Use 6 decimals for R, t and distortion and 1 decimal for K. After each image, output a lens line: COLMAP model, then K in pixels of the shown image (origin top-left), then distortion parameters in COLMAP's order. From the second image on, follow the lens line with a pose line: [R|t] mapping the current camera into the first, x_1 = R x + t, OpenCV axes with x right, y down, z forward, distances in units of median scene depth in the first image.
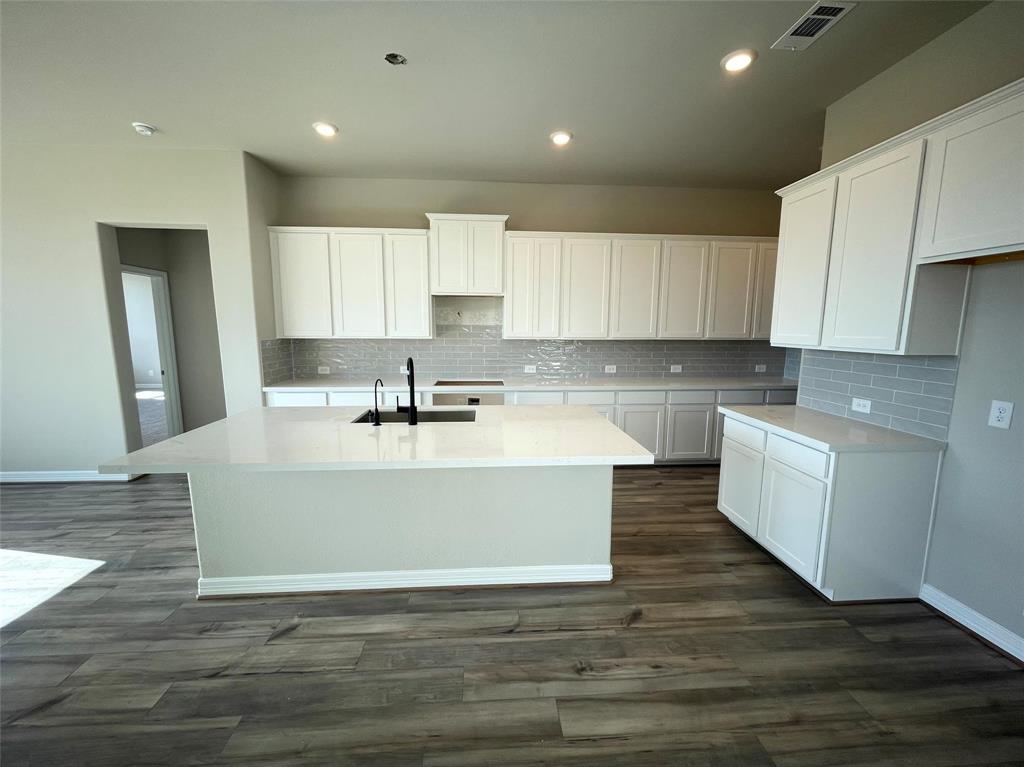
lens RADIAL K [[413.3, 0, 512.0], [0, 413.3, 383.5], [0, 0, 1]] dist [-0.000053, 0.000077]
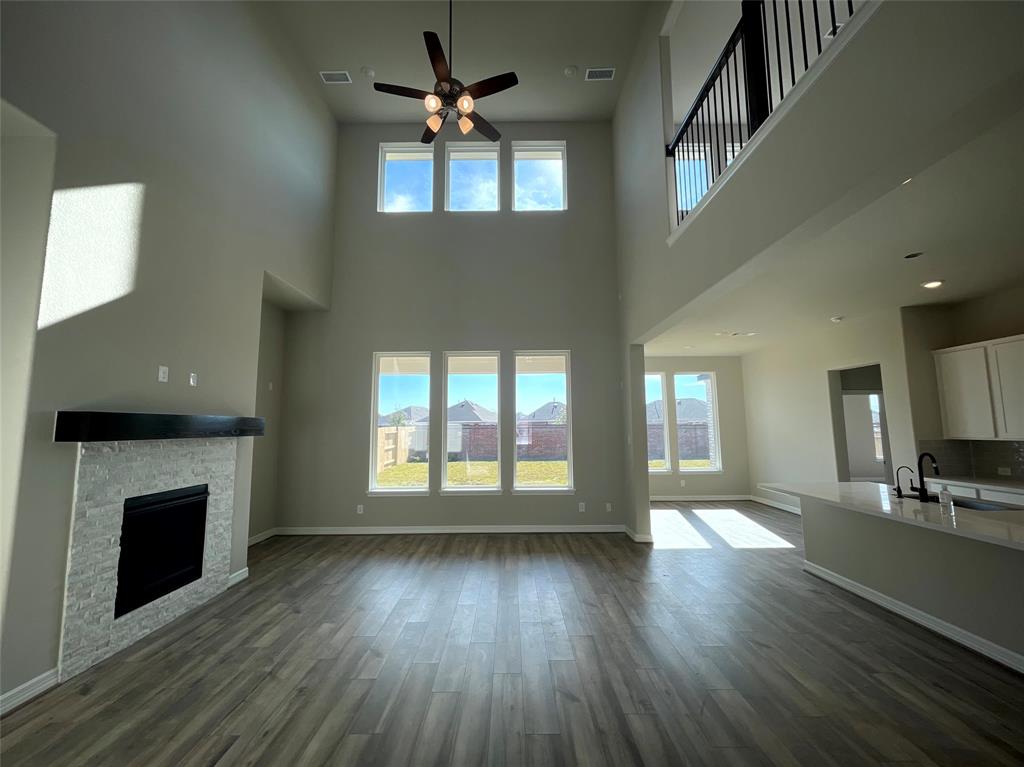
lens RADIAL K [[413.3, 0, 512.0], [0, 413.3, 383.5], [0, 0, 1]] dist [-0.000053, 0.000077]
pose [[-0.064629, -0.110255, -0.991800, 0.826339], [-0.130810, 0.986238, -0.101112, 0.019394], [0.989299, 0.123202, -0.078162, -0.189320]]
